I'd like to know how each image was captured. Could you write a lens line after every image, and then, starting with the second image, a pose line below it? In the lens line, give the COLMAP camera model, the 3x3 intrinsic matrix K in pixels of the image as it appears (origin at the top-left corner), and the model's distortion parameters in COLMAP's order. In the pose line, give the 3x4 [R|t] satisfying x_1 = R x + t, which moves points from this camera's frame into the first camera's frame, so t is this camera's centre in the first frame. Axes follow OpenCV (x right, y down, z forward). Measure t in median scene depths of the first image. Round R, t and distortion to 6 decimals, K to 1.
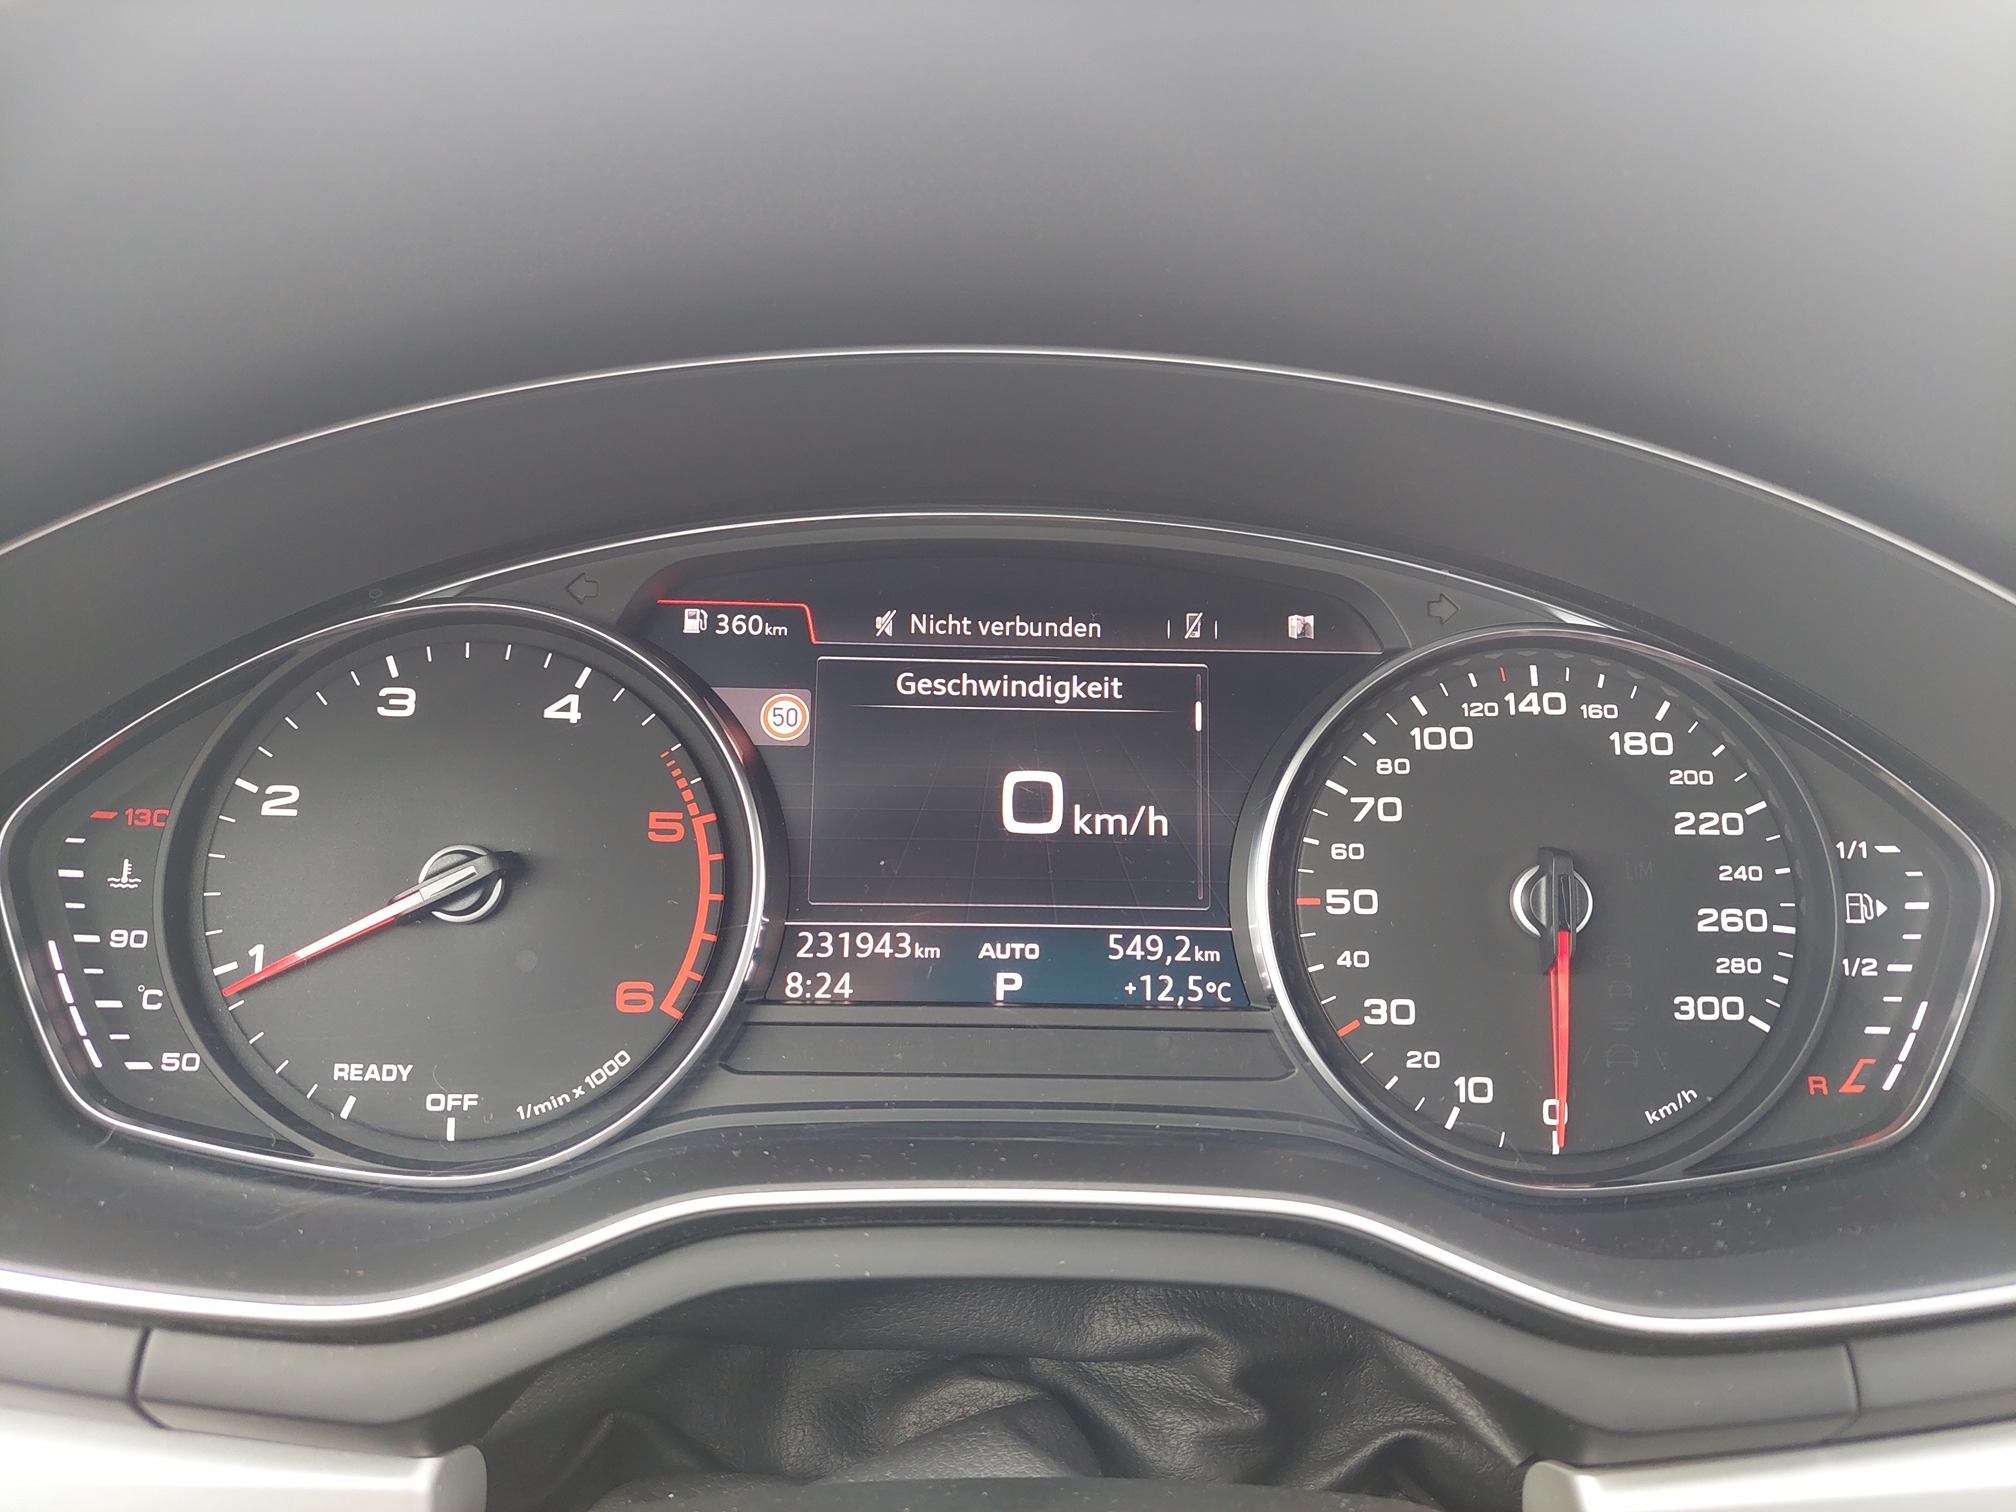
lens RADIAL K [[1442.9, 0, 1022.7], [0, 1442.9, 751.5], [0, 0, 1]] dist [0.103624, -0.132635]
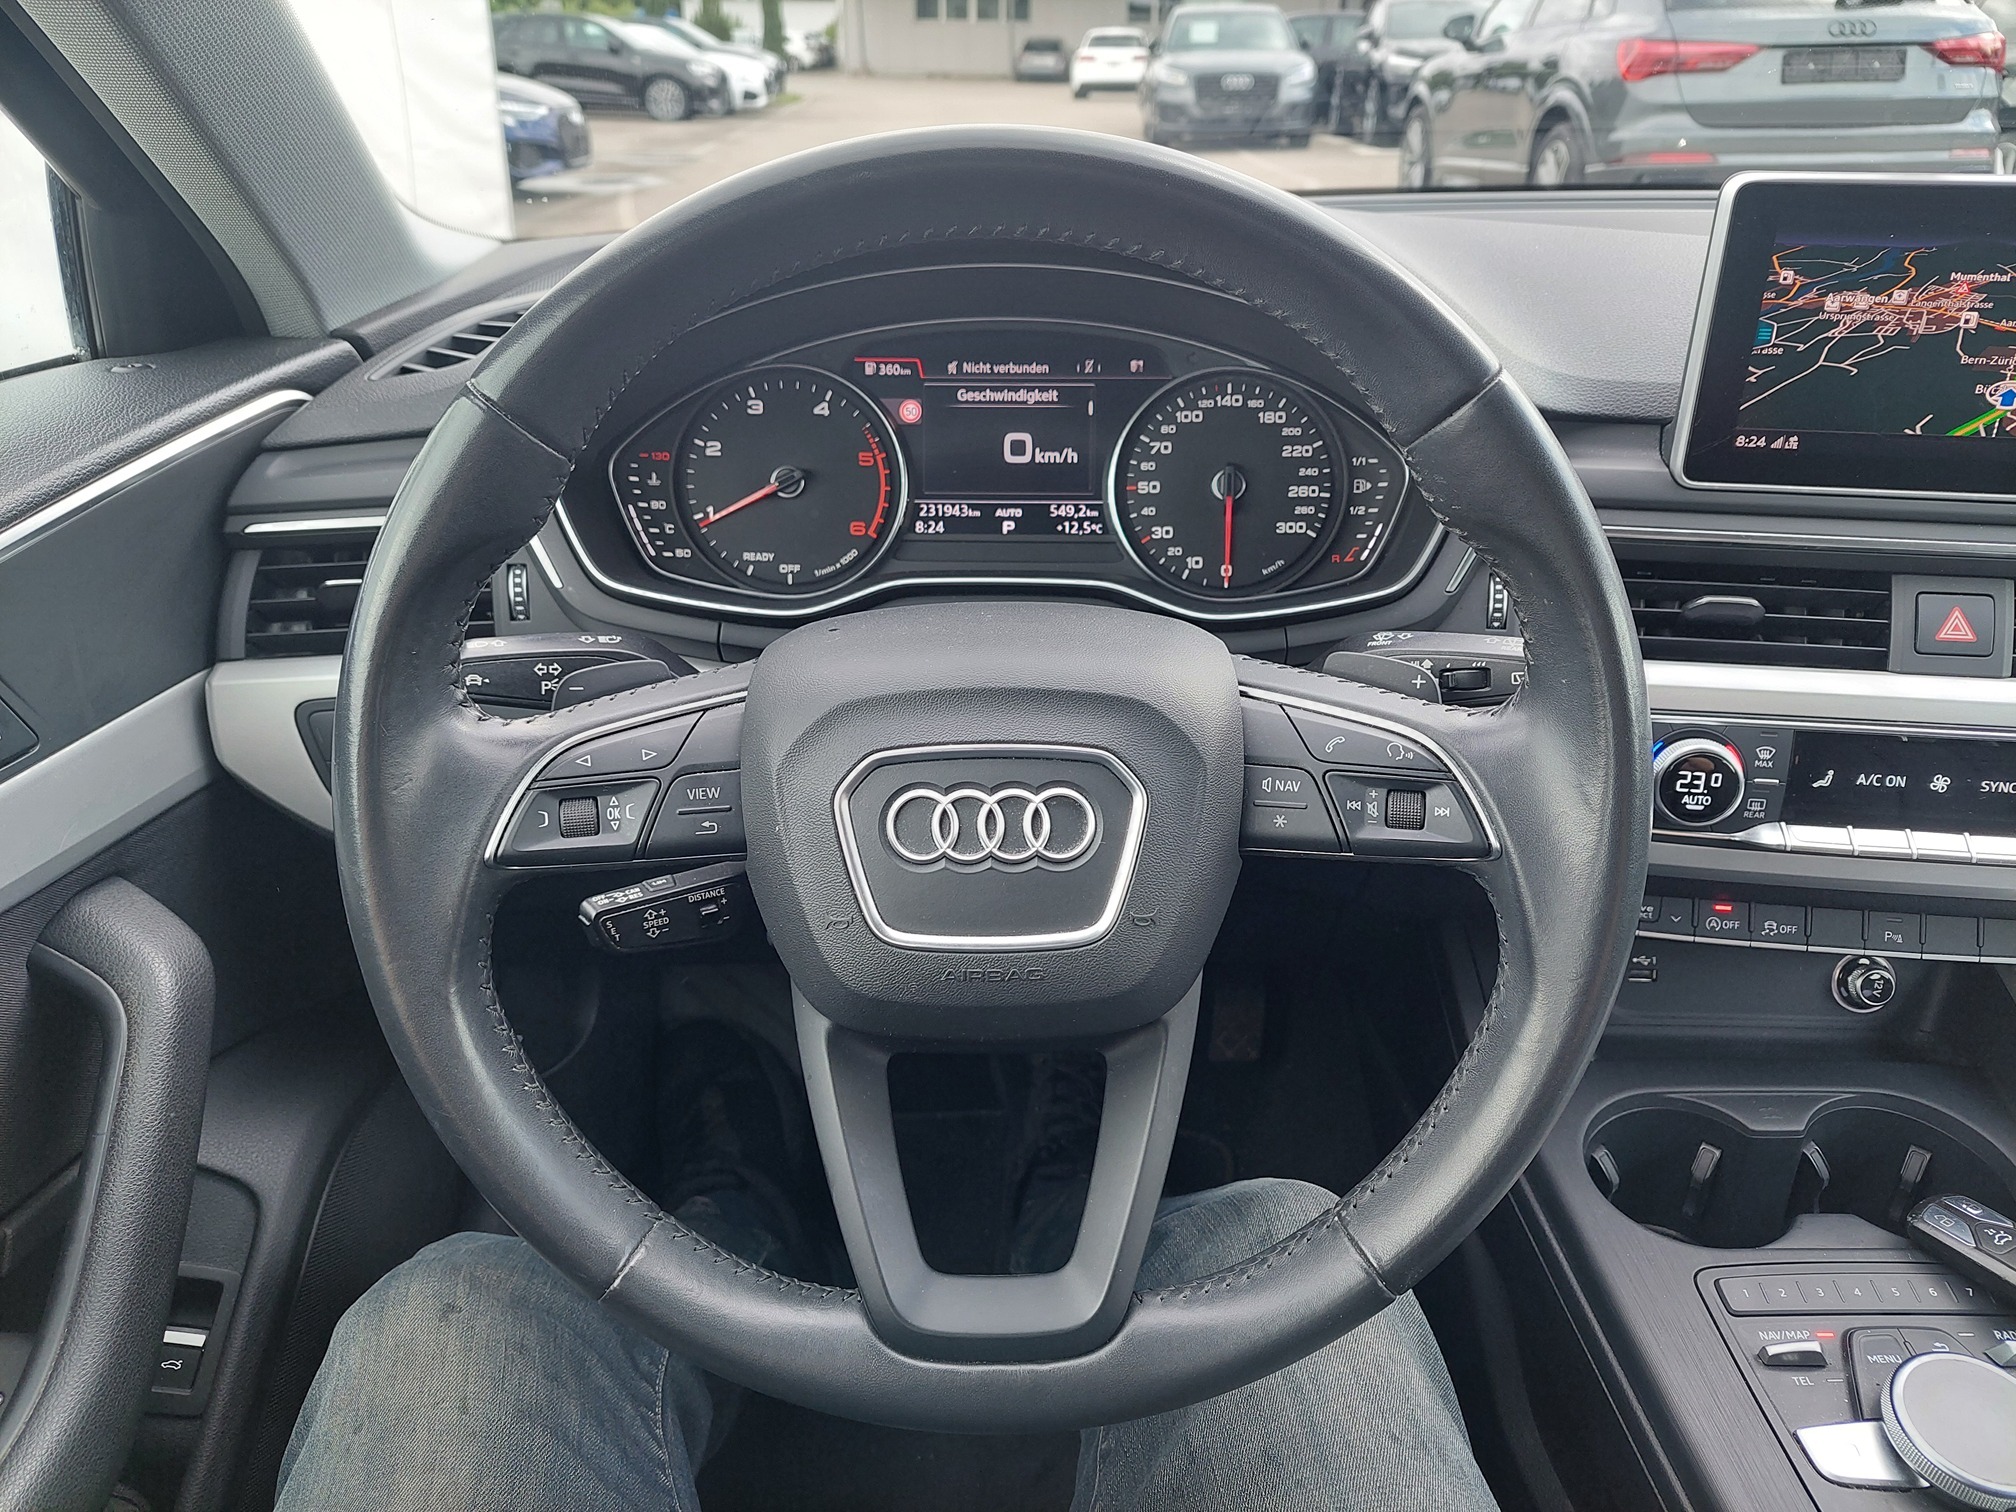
lens RADIAL K [[1442.9, 0, 1022.7], [0, 1442.9, 751.5], [0, 0, 1]] dist [0.103624, -0.132635]
pose [[0.999144, -0.004622, -0.041109, 0.113048], [0.013430, 0.976158, 0.216647, 0.007585], [0.039127, -0.217013, 0.975384, -1.440176]]
